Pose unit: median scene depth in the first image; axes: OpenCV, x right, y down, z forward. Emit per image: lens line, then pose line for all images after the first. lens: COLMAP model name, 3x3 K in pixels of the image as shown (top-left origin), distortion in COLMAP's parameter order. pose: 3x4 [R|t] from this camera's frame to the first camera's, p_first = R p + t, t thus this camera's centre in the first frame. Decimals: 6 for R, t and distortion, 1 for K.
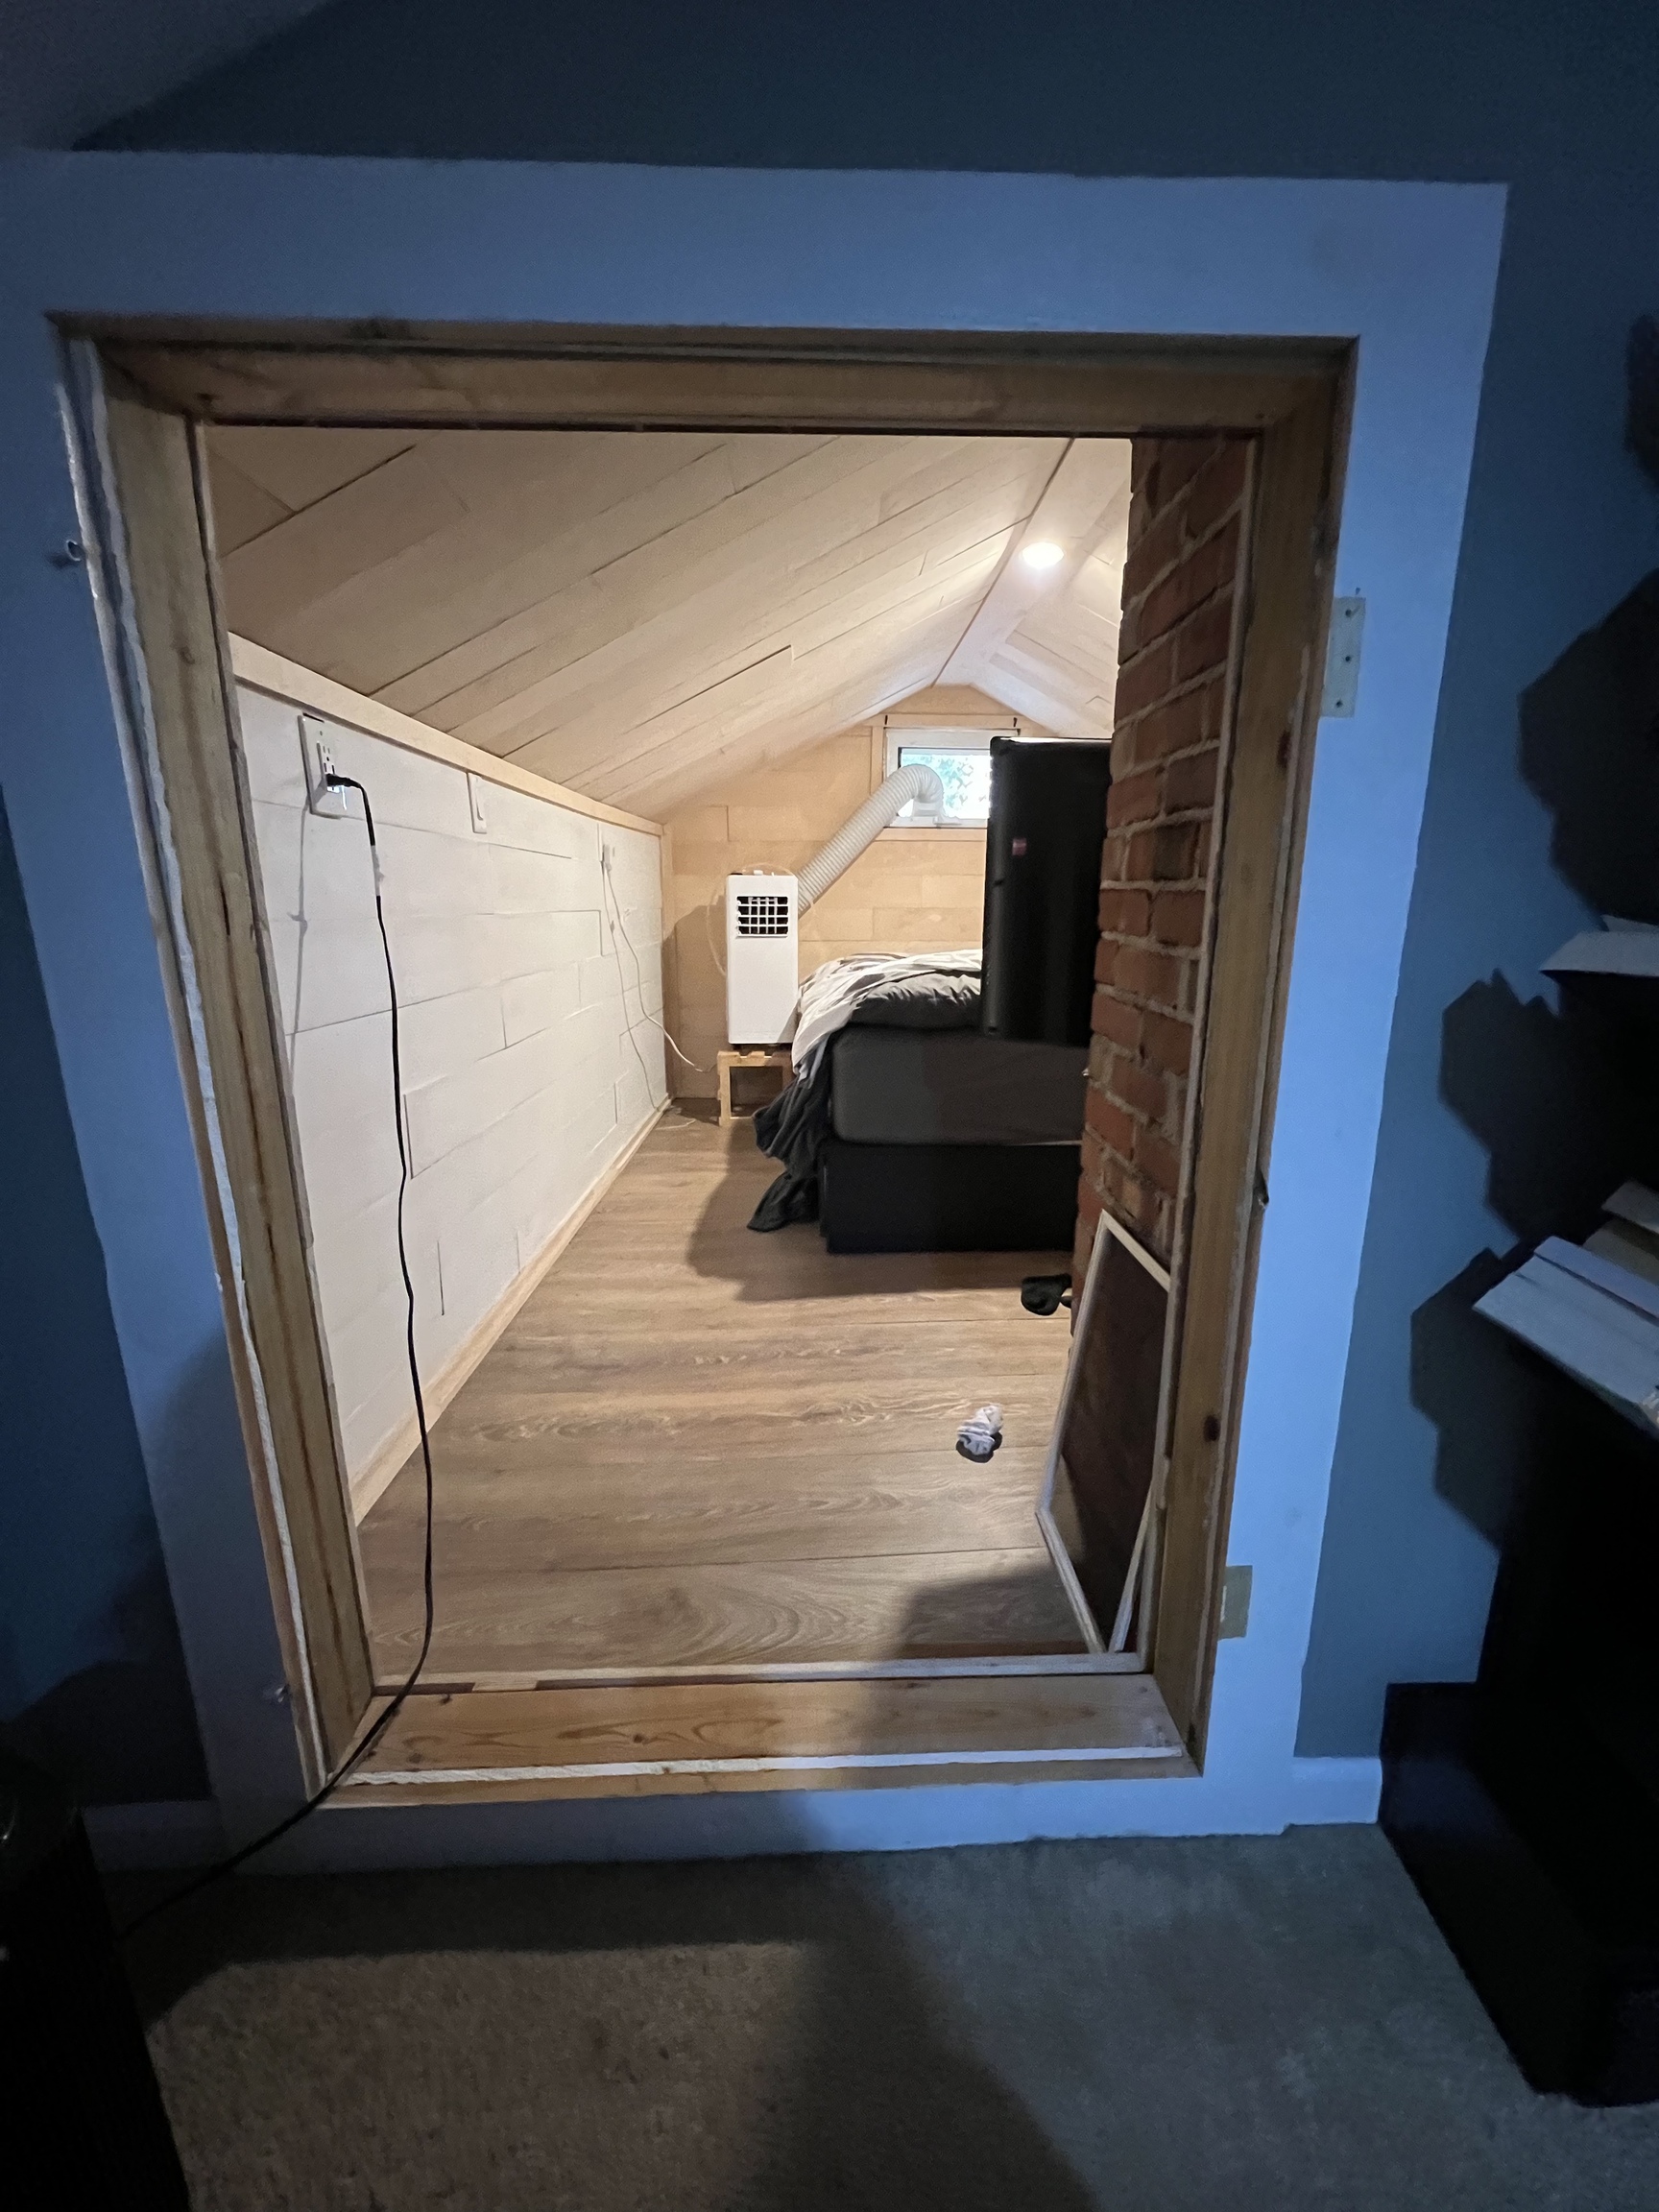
lens RADIAL K [[886.6, 0, 835.1], [0, 886.6, 1106.5], [0, 0, 1]] dist [-0.006082, 0.000887]
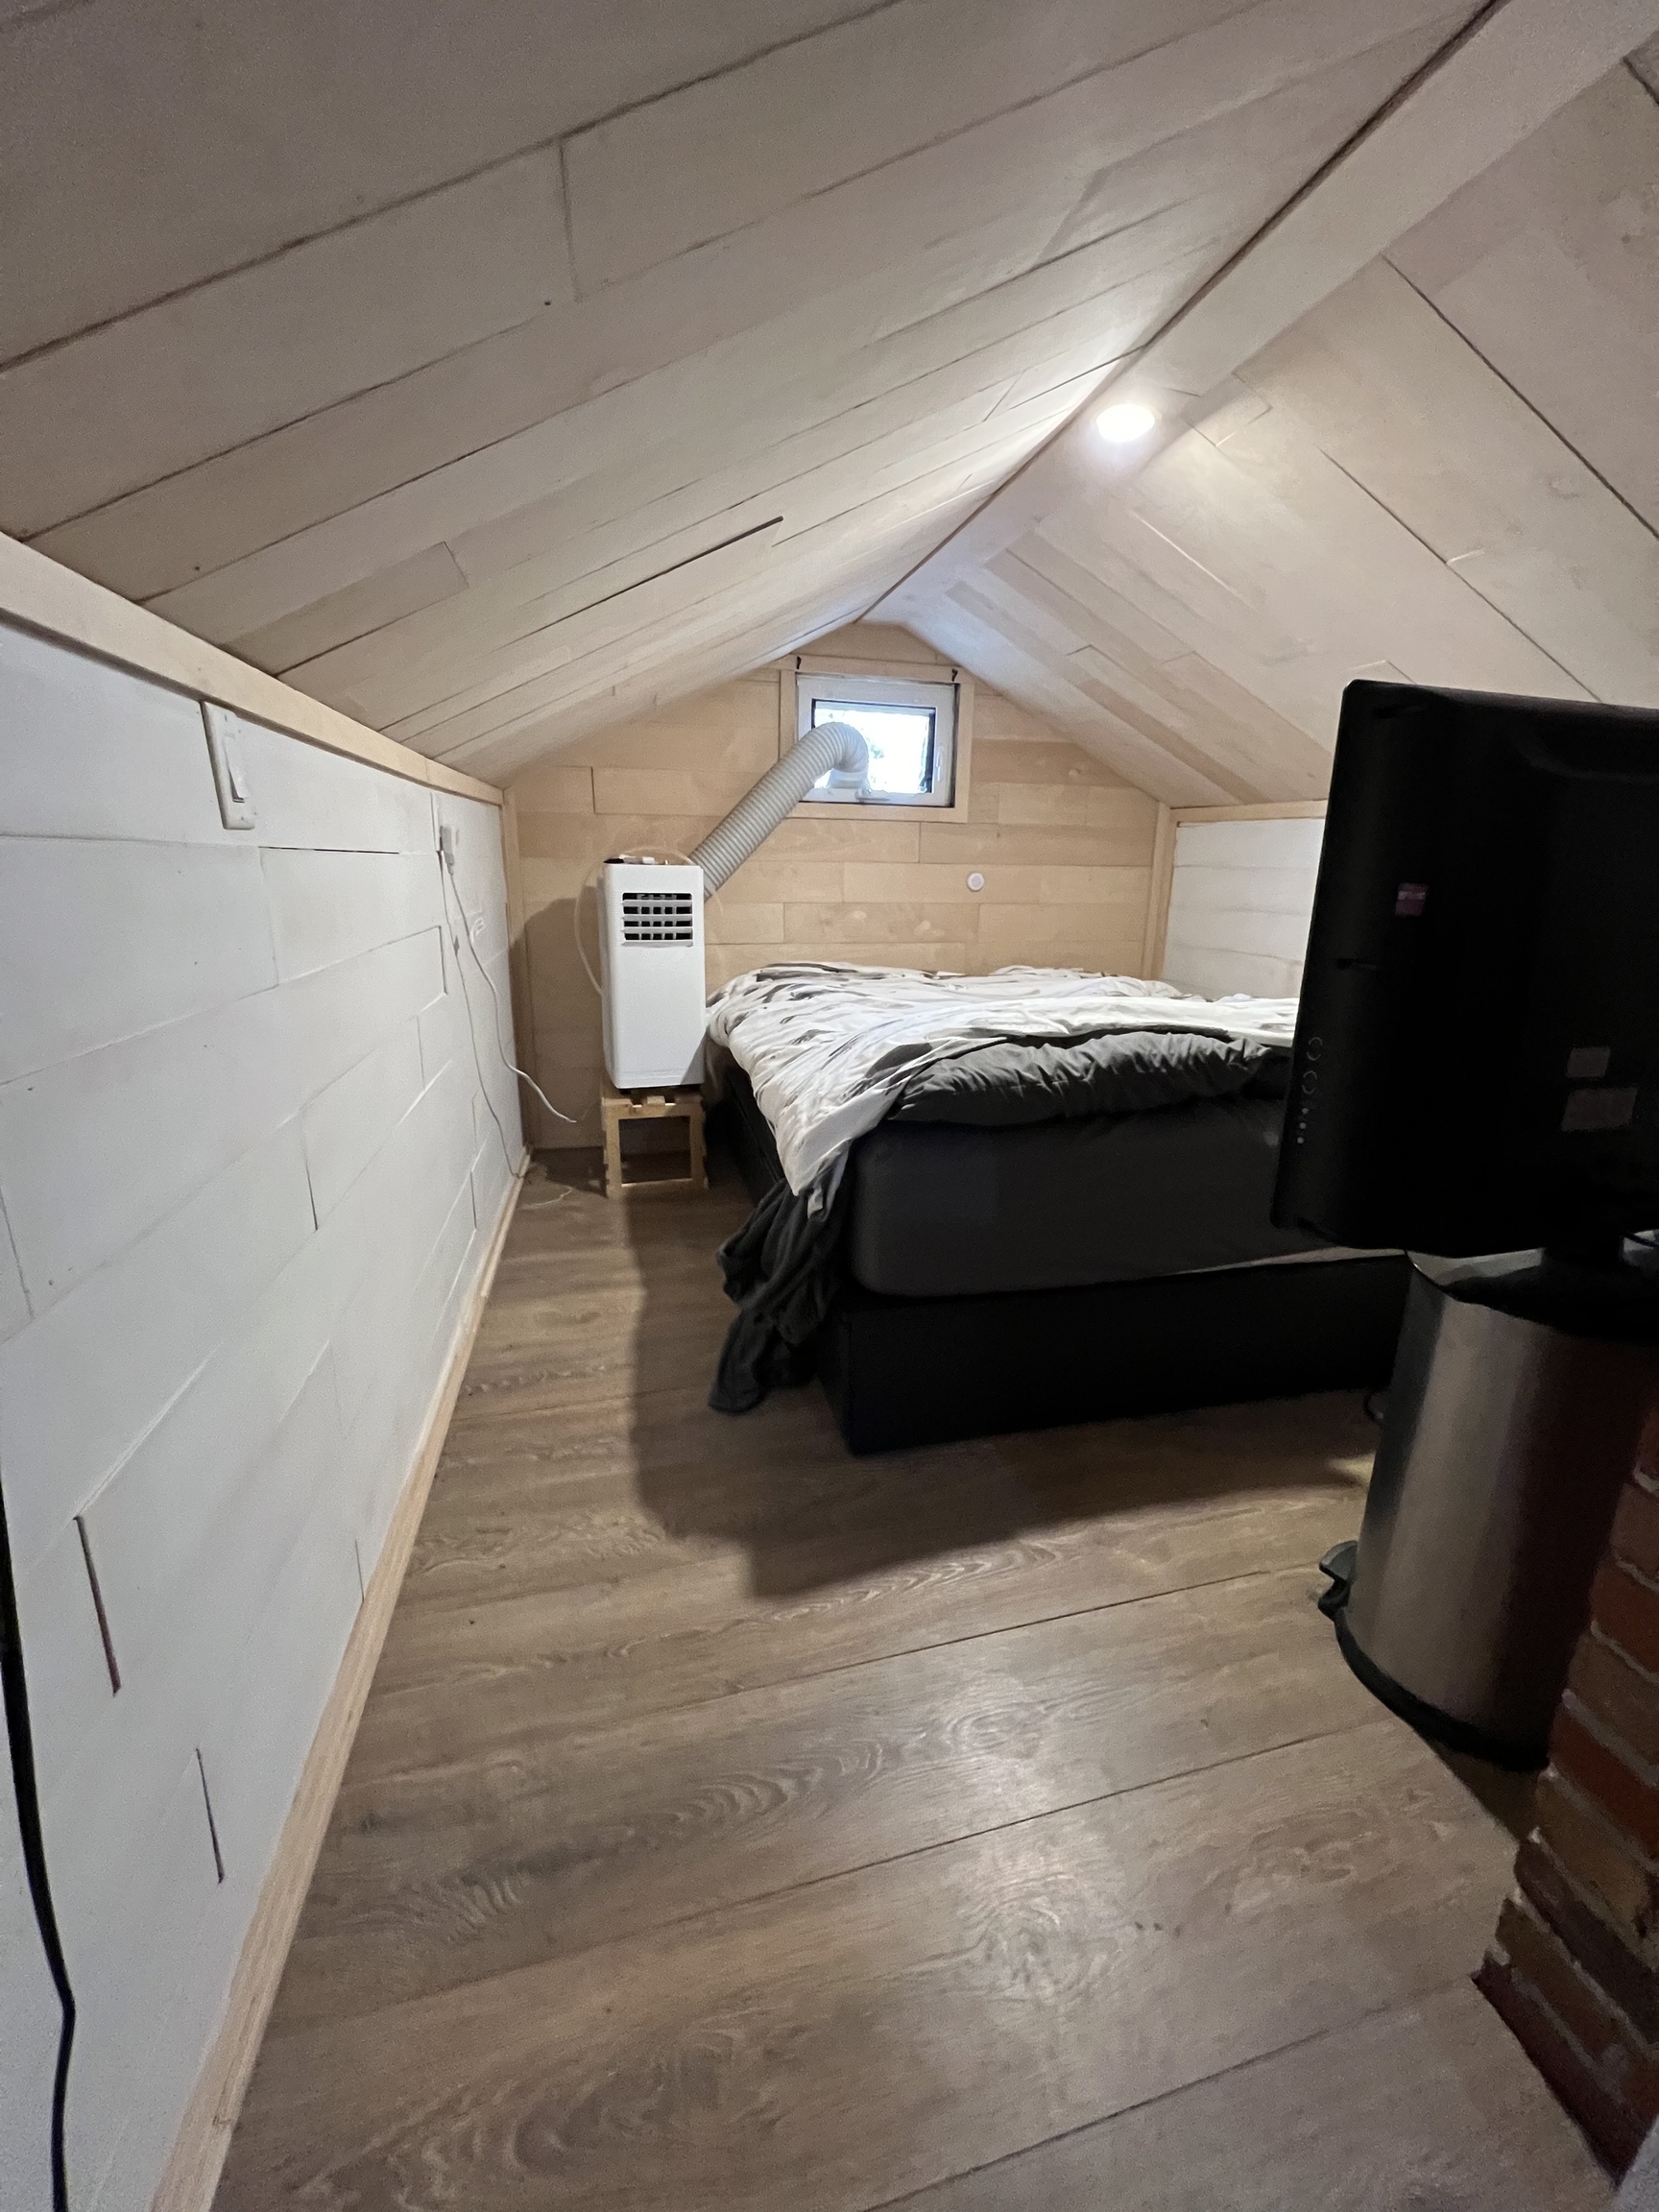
lens RADIAL K [[886.6, 0, 838.8], [0, 886.6, 1102.4], [0, 0, 1]] dist [-0.006082, 0.000887]
pose [[0.976916, -0.042052, 0.209442, -0.095607], [0.034205, 0.998576, 0.040949, -0.085432], [-0.210865, -0.032840, 0.976963, 0.231129]]
